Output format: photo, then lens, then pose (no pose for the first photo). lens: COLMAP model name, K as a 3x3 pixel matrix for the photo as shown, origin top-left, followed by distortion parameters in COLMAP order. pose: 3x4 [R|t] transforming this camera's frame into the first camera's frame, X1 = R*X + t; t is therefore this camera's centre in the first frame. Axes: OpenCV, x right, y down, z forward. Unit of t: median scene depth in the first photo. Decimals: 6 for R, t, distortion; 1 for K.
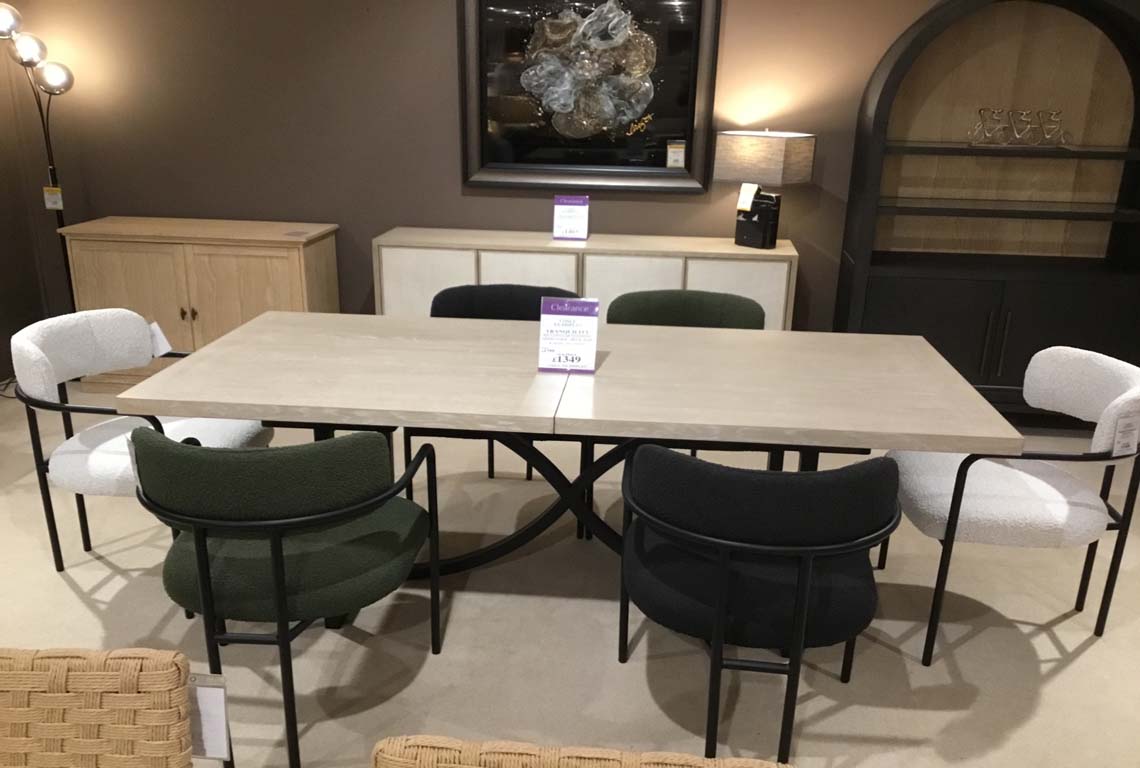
lens RADIAL K [[978.5, 0, 571.0], [0, 978.5, 384.1], [0, 0, 1]] dist [0.006637, -0.019746]
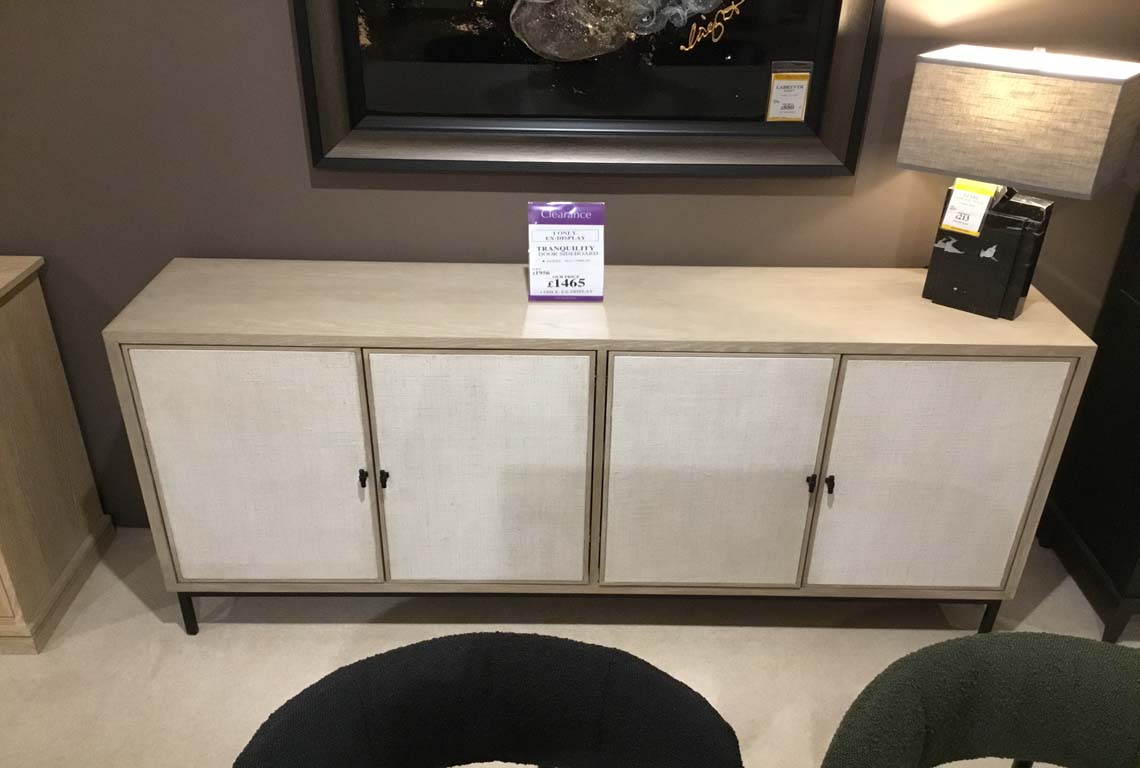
lens RADIAL K [[978.5, 0, 570.2], [0, 978.5, 385.7], [0, 0, 1]] dist [0.006637, -0.019746]
pose [[0.992475, -0.060902, 0.106226, -0.050513], [0.039699, 0.980717, 0.191359, -0.199223], [-0.115832, -0.185702, 0.975755, 0.565817]]
